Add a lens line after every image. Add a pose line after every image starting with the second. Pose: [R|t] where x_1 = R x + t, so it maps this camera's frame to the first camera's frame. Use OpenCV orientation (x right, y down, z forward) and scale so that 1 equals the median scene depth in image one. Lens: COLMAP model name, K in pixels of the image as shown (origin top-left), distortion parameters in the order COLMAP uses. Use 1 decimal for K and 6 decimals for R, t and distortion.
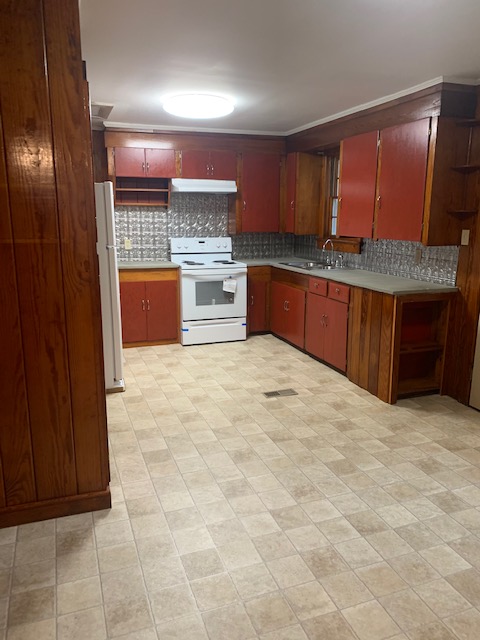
lens RADIAL K [[493.3, 0, 237.3], [0, 493.3, 316.7], [0, 0, 1]] dist [0.036087, -0.008594]
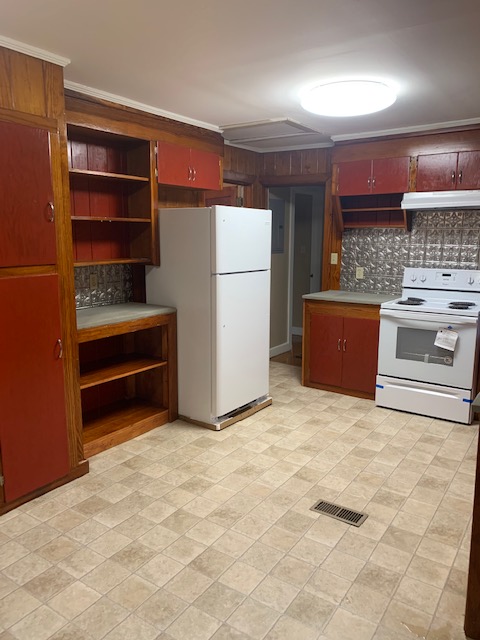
lens RADIAL K [[473.4, 0, 240.0], [0, 473.4, 320.0], [0, 0, 1]] dist [-0.031993, -0.006600]
pose [[0.580812, 0.136641, -0.802488, 0.351155], [-0.170416, 0.984377, 0.044271, -0.071765], [0.796000, 0.111044, 0.595023, 0.382889]]
